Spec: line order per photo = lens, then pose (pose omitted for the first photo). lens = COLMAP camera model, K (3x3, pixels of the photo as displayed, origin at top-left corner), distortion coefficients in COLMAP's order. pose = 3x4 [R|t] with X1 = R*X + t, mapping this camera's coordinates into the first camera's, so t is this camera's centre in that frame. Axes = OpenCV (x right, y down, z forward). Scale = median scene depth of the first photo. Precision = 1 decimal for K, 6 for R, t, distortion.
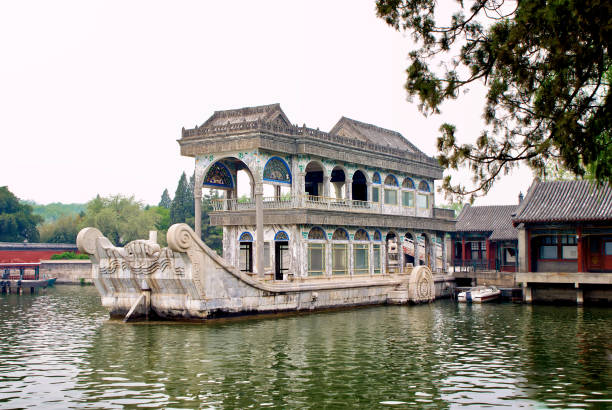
lens RADIAL K [[787.8, 0, 306.0], [0, 787.8, 205.0], [0, 0, 1]] dist [0.005196, 0.000965]
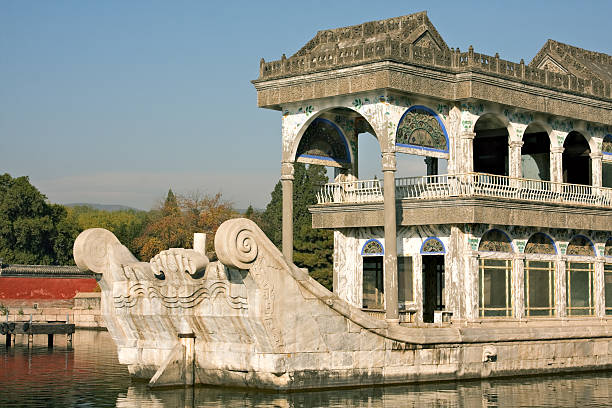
lens RADIAL K [[1234.9, 0, 306.0], [0, 1234.9, 204.0], [0, 0, 1]] dist [0.073248, 0.149914]
pose [[0.985083, -0.005028, -0.172004, 0.032777], [0.003550, 0.999954, -0.008902, 0.017023], [0.172041, 0.008159, 0.985056, 0.105498]]
